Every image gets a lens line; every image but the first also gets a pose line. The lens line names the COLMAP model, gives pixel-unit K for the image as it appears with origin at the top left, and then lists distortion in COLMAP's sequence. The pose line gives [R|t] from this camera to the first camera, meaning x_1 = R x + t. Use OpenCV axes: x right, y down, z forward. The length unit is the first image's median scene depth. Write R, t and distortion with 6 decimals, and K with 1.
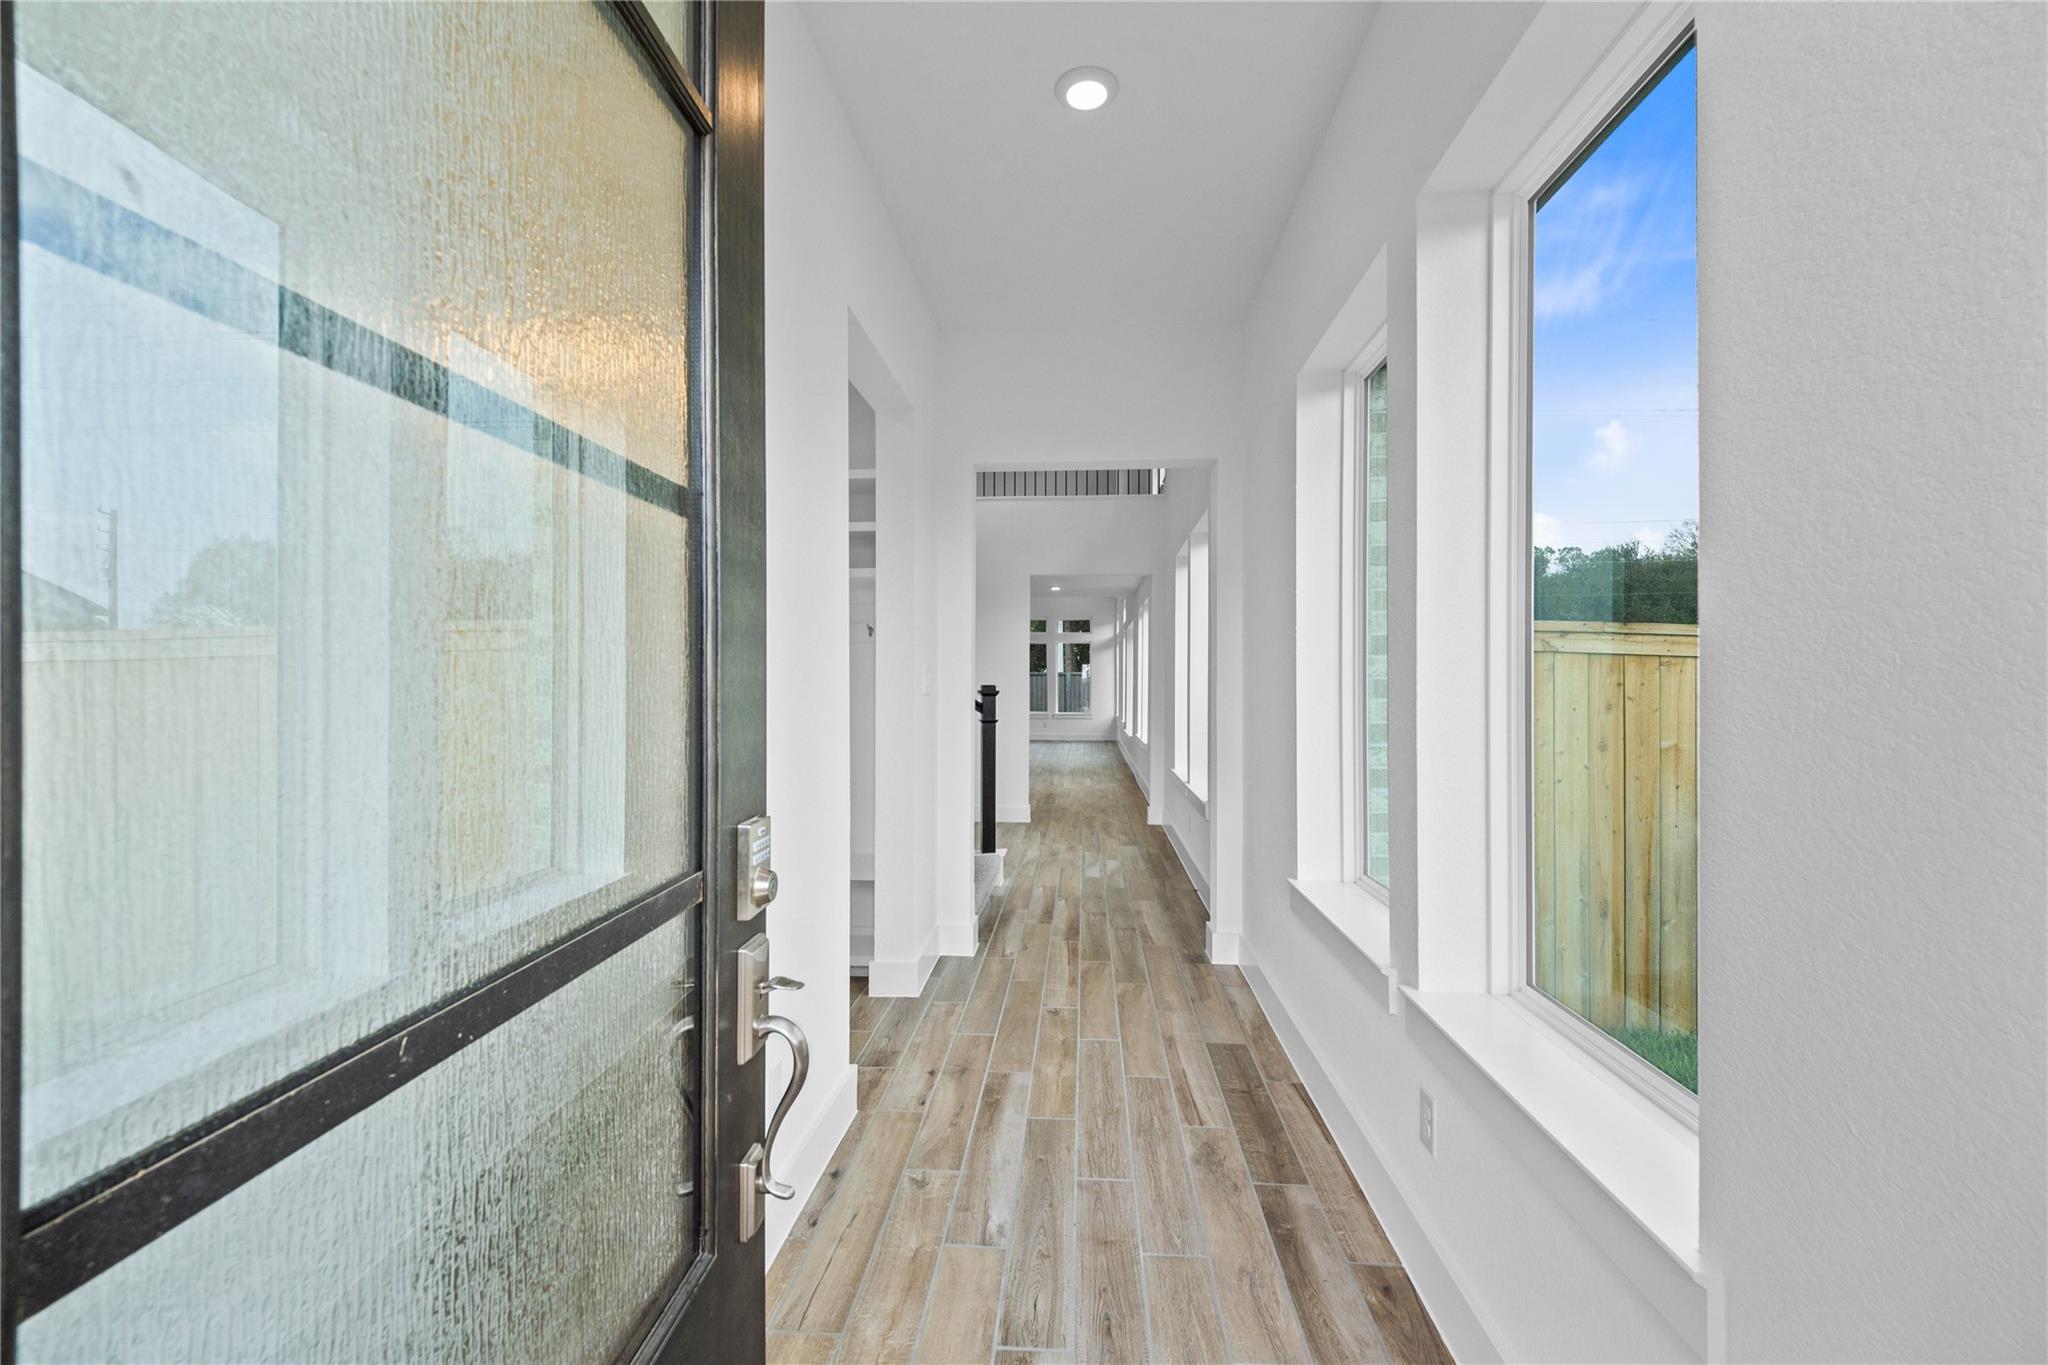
lens RADIAL K [[854.2, 0, 1015.5], [0, 854.2, 676.4], [0, 0, 1]] dist [0.001063, 0.000125]
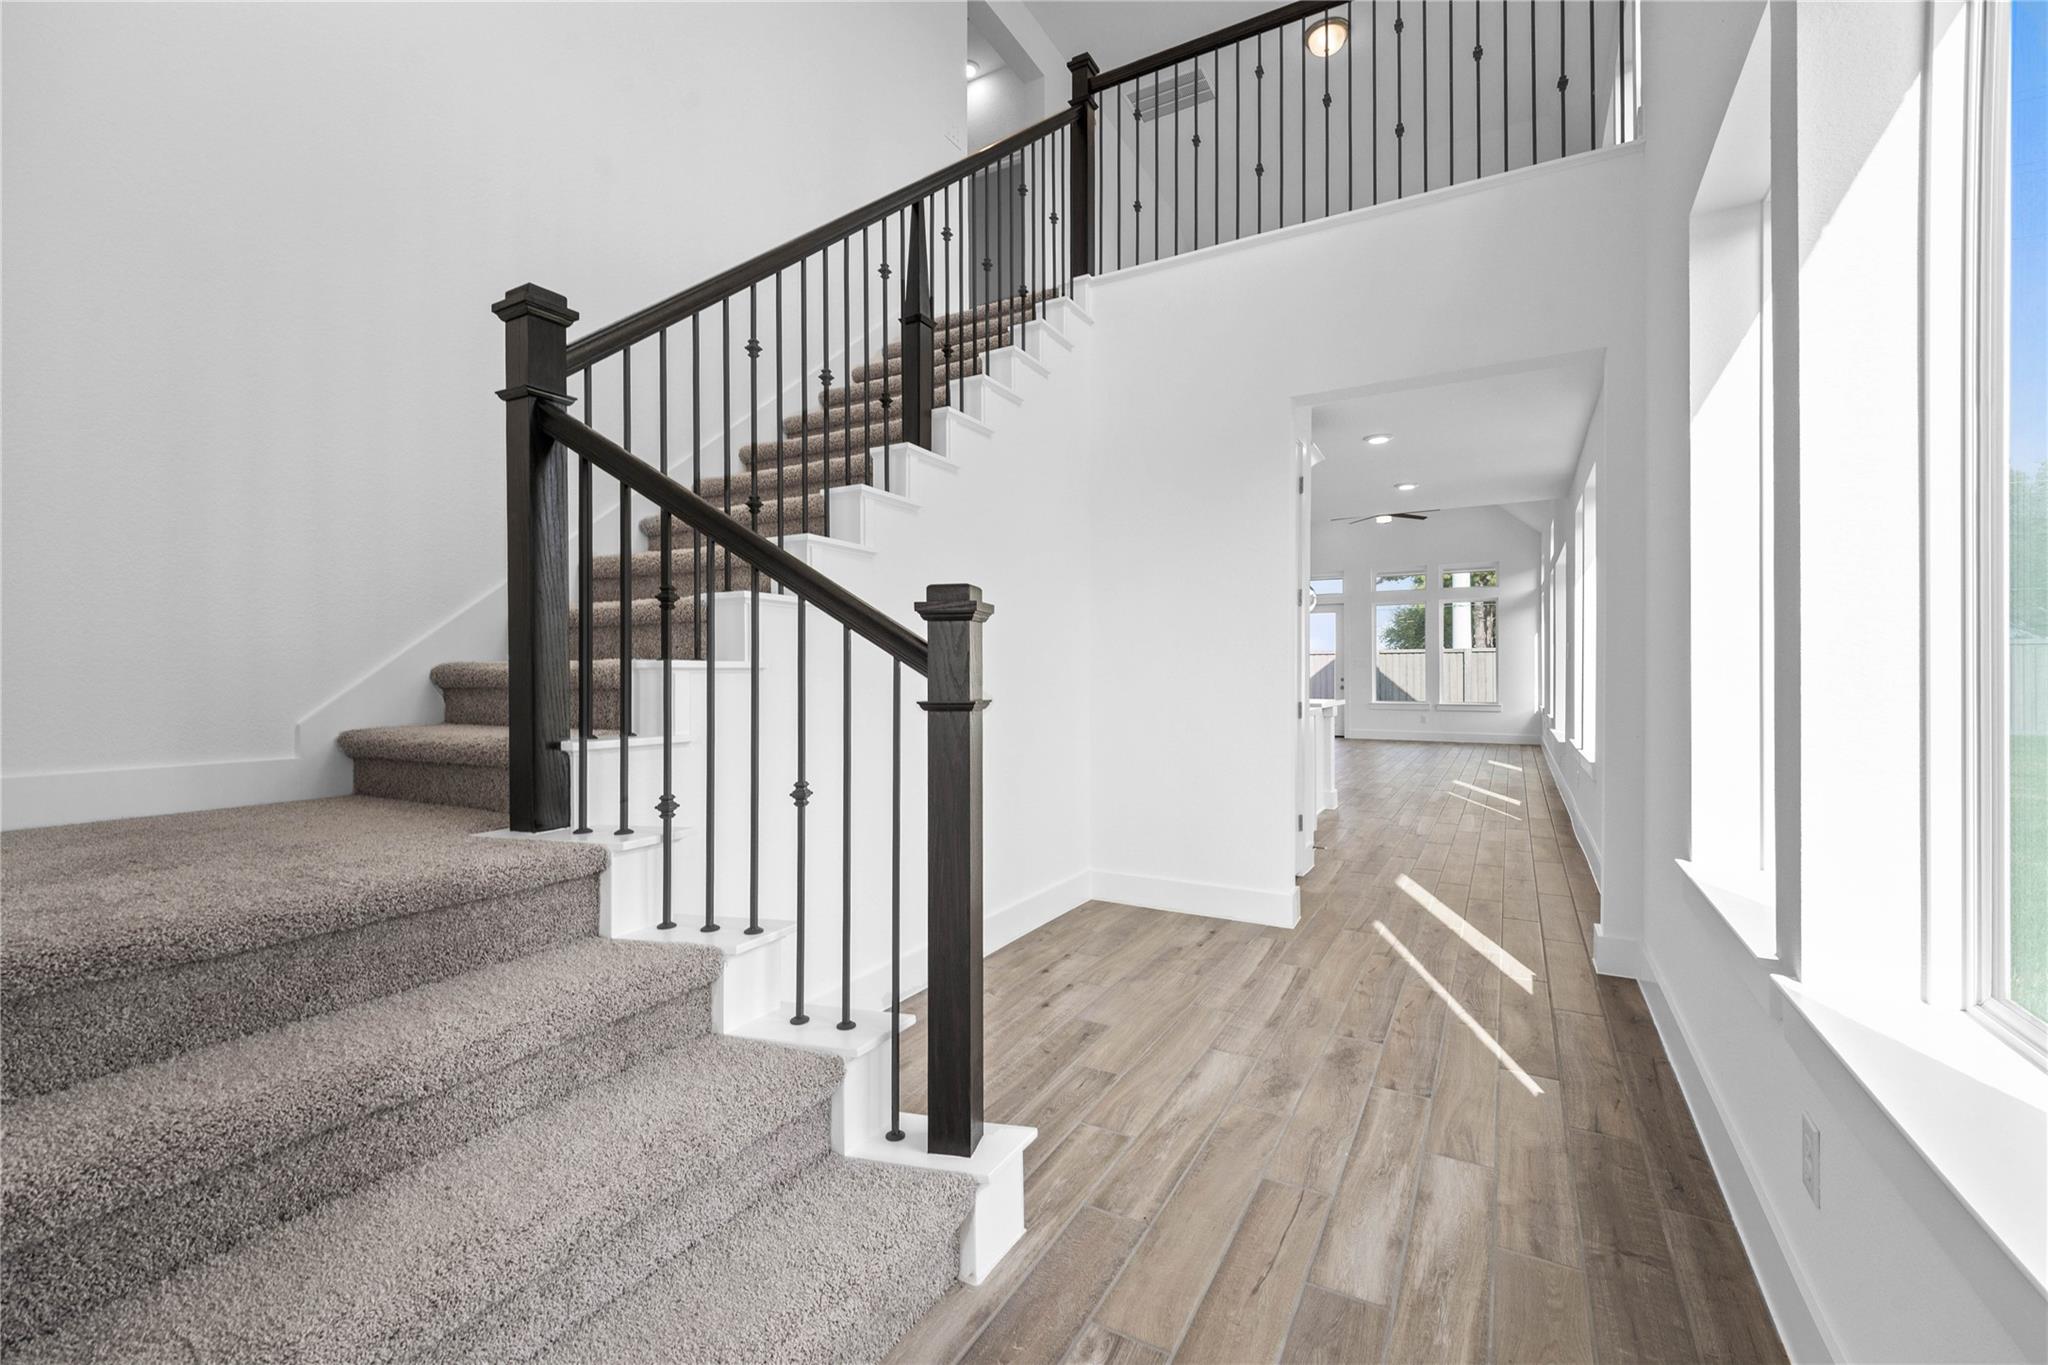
lens RADIAL K [[854.2, 0, 1015.5], [0, 854.2, 676.4], [0, 0, 1]] dist [0.001063, 0.000125]
pose [[0.903231, 0.000682, -0.429153, 0.046109], [0.004635, 0.999925, 0.011343, 0.015595], [0.429129, -0.012235, 0.903160, 0.298198]]
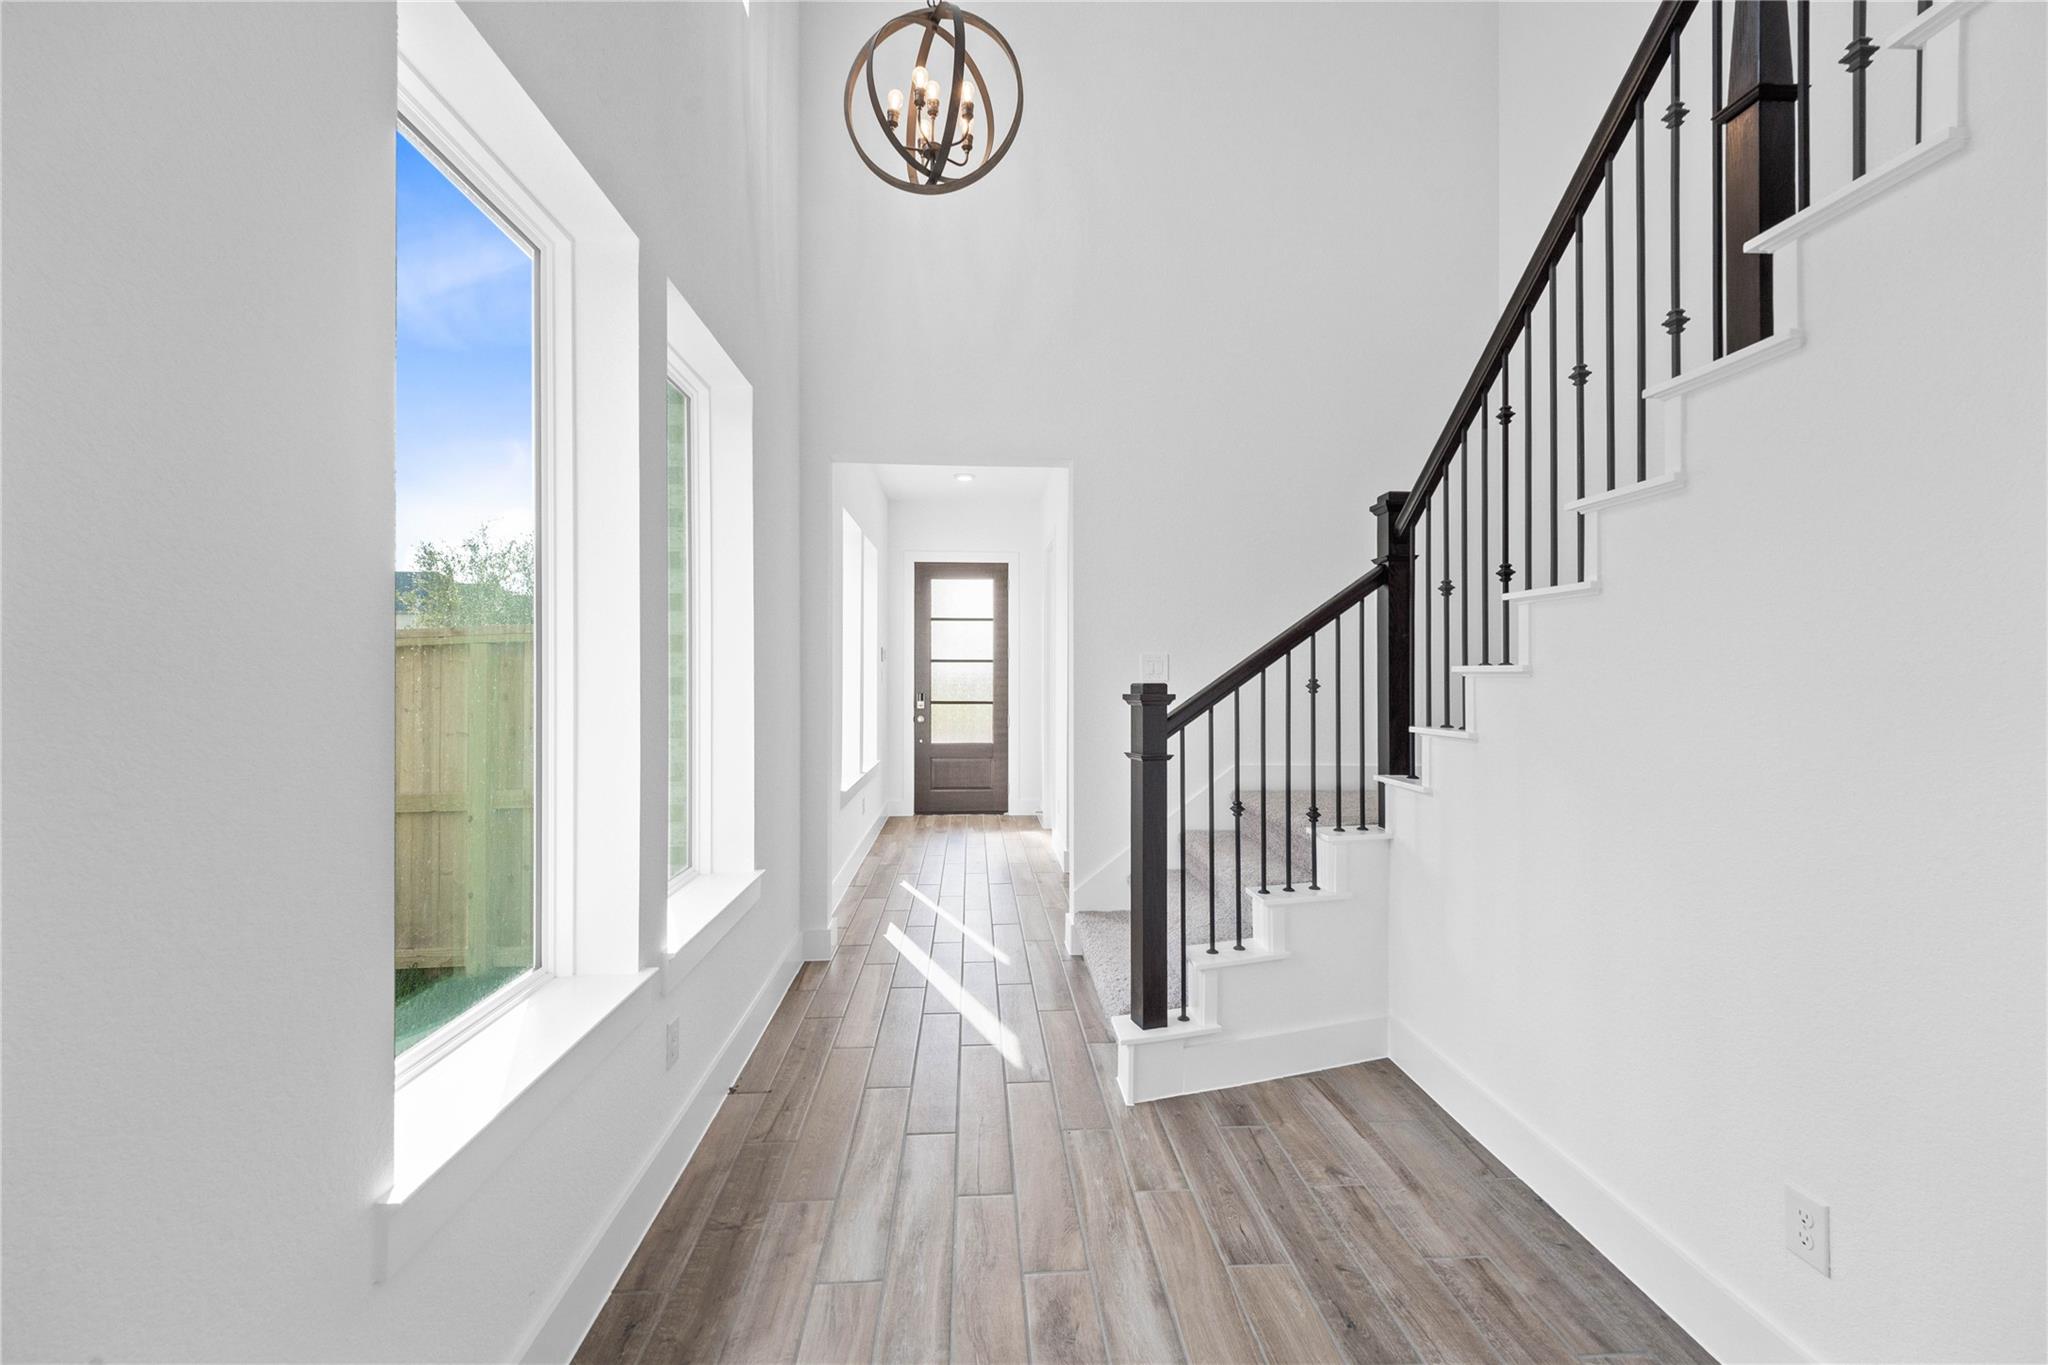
lens RADIAL K [[854.2, 0, 1015.5], [0, 854.2, 676.4], [0, 0, 1]] dist [0.001063, 0.000125]
pose [[-0.990595, -0.005283, -0.136725, 0.044651], [-0.005179, 0.999986, -0.001116, 0.002369], [0.136729, -0.000397, -0.990608, 0.617596]]
